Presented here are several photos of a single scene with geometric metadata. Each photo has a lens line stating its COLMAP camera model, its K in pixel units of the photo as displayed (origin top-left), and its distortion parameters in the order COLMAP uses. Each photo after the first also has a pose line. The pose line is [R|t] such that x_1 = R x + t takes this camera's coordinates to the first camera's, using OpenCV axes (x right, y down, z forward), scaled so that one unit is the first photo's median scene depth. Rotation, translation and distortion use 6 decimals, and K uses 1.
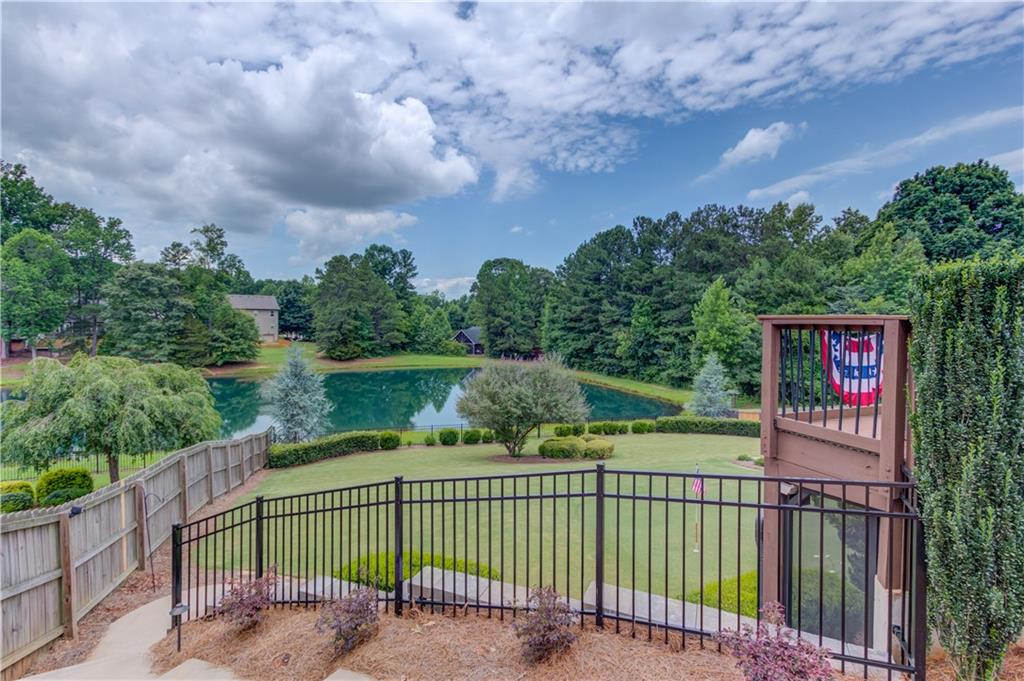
lens RADIAL K [[481.1, 0, 509.6], [0, 481.1, 330.8], [0, 0, 1]] dist [0.018932, 0.000440]
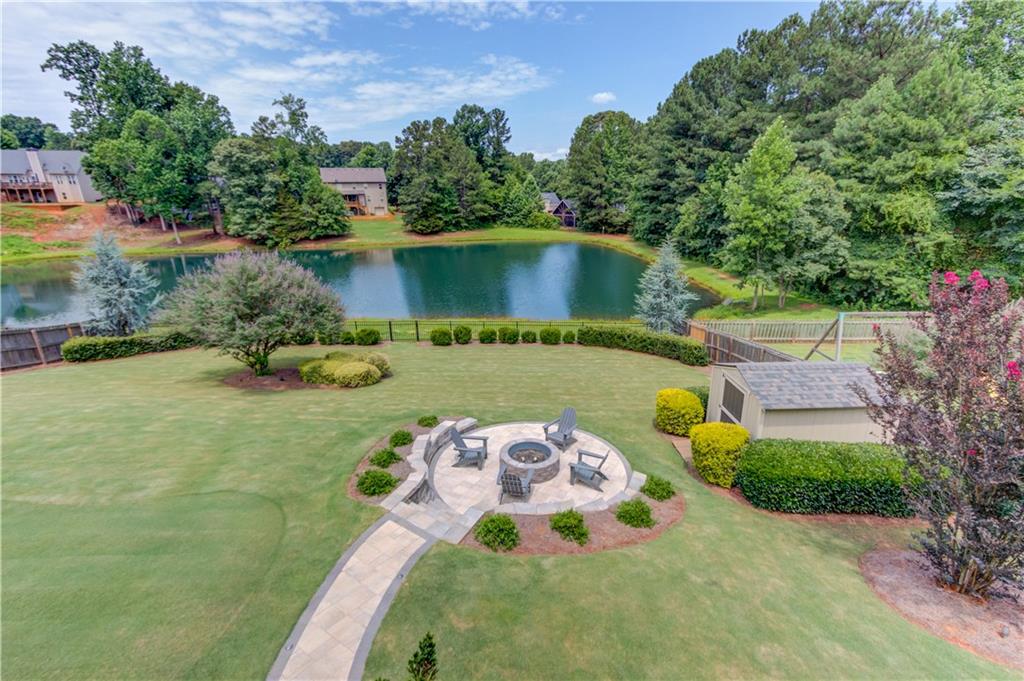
lens RADIAL K [[472.6, 0, 515.7], [0, 472.6, 335.9], [0, 0, 1]] dist [0.038619, -0.000172]
pose [[0.945367, 0.075242, -0.317206, 0.182876], [0.016333, 0.960849, 0.276592, -0.006859], [0.325598, -0.266661, 0.907126, 0.108764]]
